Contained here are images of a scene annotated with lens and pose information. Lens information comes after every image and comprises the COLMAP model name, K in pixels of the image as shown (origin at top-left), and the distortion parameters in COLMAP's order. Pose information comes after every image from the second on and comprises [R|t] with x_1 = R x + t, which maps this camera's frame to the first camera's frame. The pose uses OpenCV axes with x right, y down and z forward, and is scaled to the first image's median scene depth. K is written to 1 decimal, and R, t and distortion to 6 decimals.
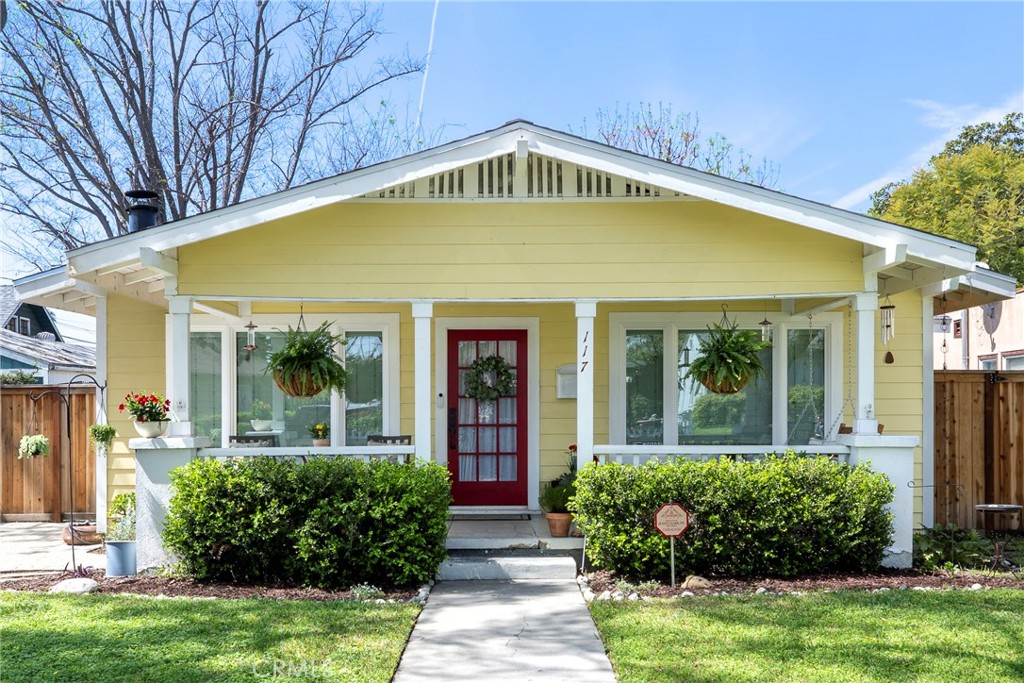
lens RADIAL K [[670.5, 0, 511.7], [0, 670.5, 384.6], [0, 0, 1]] dist [-0.001438, -0.000591]
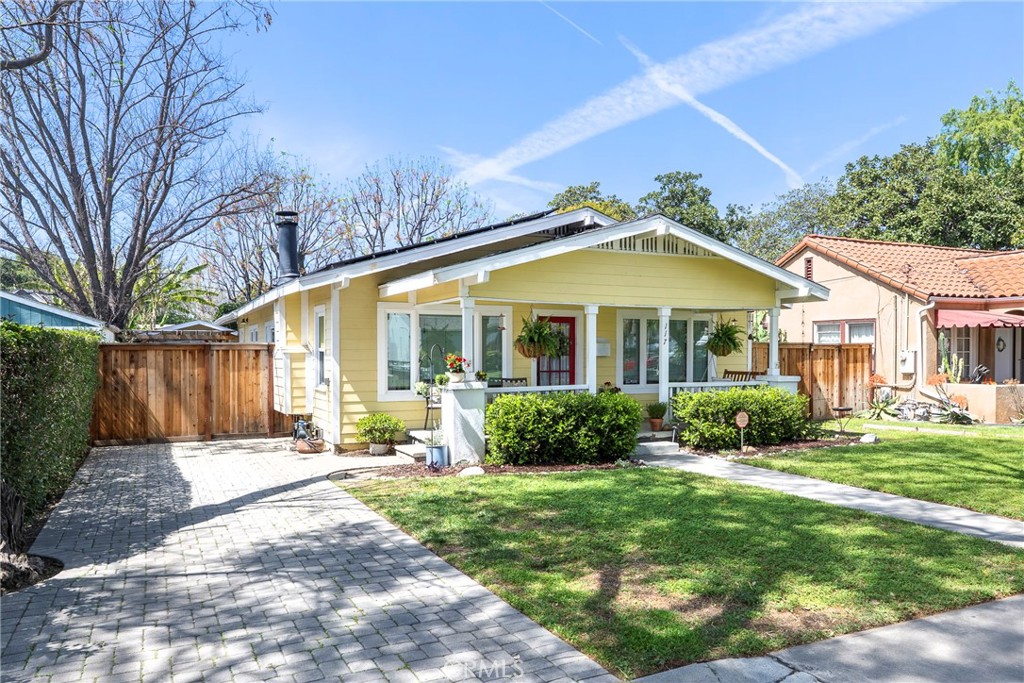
lens RADIAL K [[418.0, 0, 511.9], [0, 418.0, 344.4], [0, 0, 1]] dist [0.001972, 0.000268]
pose [[0.961606, 0.011853, 0.274177, -0.661050], [-0.013863, 0.999889, 0.005393, -0.020021], [-0.274083, -0.008987, 0.961664, -0.027743]]
